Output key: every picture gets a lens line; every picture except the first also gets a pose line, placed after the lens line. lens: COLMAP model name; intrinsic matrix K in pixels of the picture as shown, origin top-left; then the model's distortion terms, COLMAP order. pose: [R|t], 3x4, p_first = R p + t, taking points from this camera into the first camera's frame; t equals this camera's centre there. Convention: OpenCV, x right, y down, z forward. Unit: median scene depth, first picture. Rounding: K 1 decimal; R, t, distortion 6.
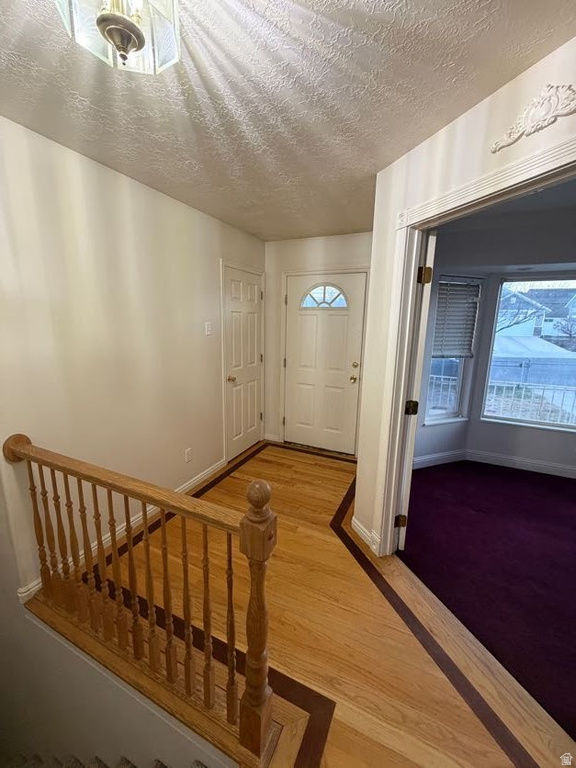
lens RADIAL K [[304.5, 0, 283.8], [0, 304.5, 380.8], [0, 0, 1]] dist [0.000676, 0.000329]
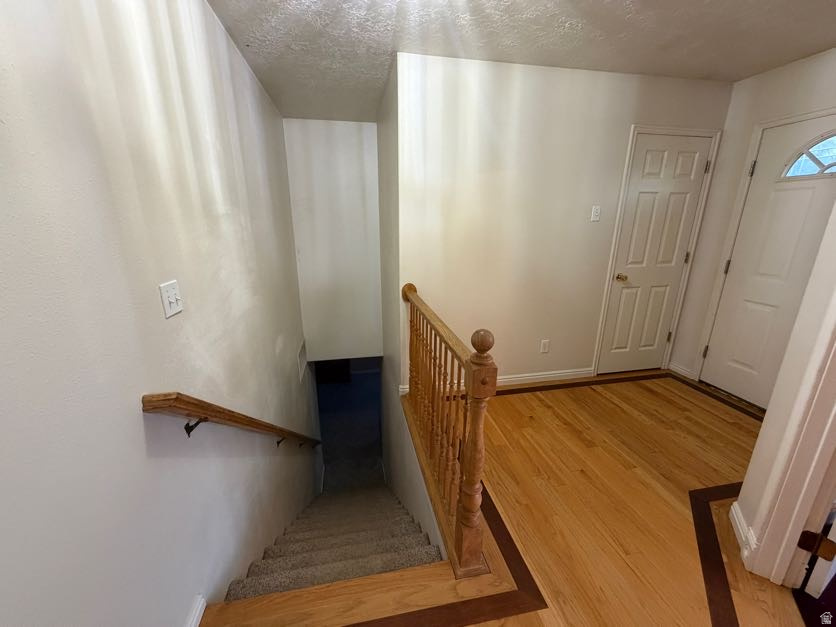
lens RADIAL K [[331.4, 0, 418.0], [0, 331.4, 313.5], [0, 0, 1]] dist [0.000676, 0.000329]
pose [[0.597132, 0.202347, -0.776202, 0.209154], [-0.144141, 0.978976, 0.144321, 0.038487], [0.789086, 0.025704, 0.613744, 0.020671]]
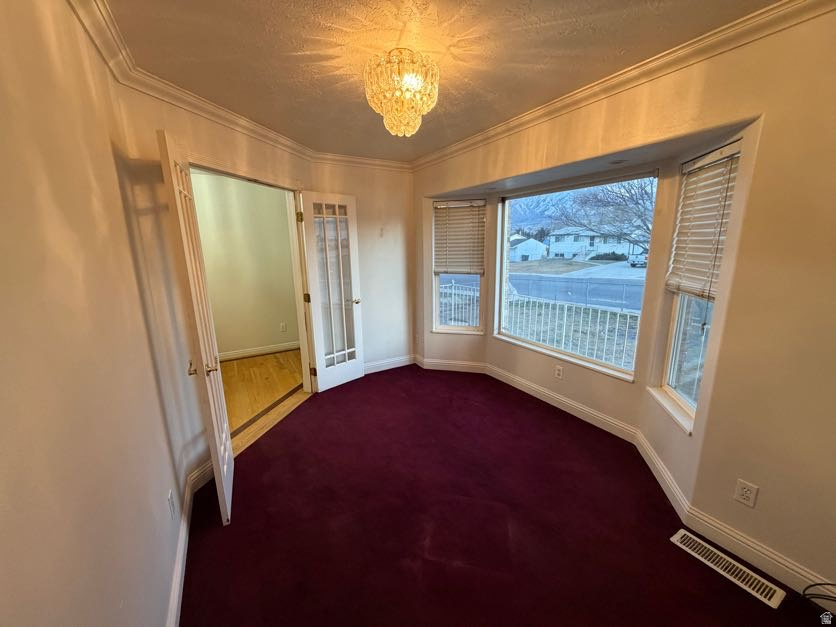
lens RADIAL K [[331.4, 0, 418.0], [0, 331.4, 313.5], [0, 0, 1]] dist [0.000676, 0.000329]
pose [[0.823505, 0.088102, -0.560427, 1.108727], [-0.079772, 0.996036, 0.039363, 0.031871], [0.561673, 0.012291, 0.827268, -0.075198]]
